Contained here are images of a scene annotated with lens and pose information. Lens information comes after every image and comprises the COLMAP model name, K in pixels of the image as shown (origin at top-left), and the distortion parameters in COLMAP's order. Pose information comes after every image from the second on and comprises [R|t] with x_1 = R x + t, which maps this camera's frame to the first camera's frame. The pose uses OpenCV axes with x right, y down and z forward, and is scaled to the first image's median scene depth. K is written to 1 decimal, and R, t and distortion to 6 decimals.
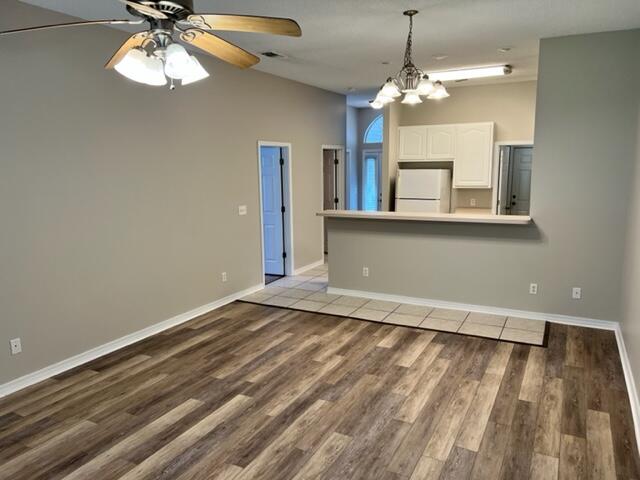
lens RADIAL K [[486.3, 0, 320.0], [0, 486.3, 240.6], [0, 0, 1]] dist [-0.008317, -0.011228]
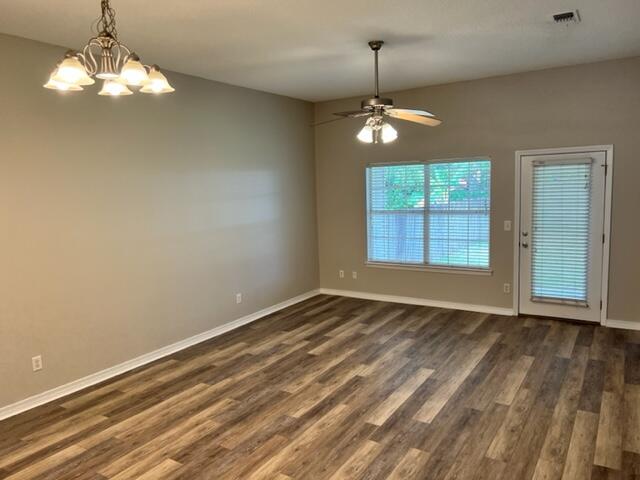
lens RADIAL K [[486.3, 0, 319.7], [0, 486.3, 240.3], [0, 0, 1]] dist [-0.008317, -0.011228]
pose [[-0.995541, 0.034711, 0.087709, -0.148263], [0.056930, 0.962491, 0.265272, -0.291832], [-0.075212, 0.269083, -0.960176, 1.861749]]
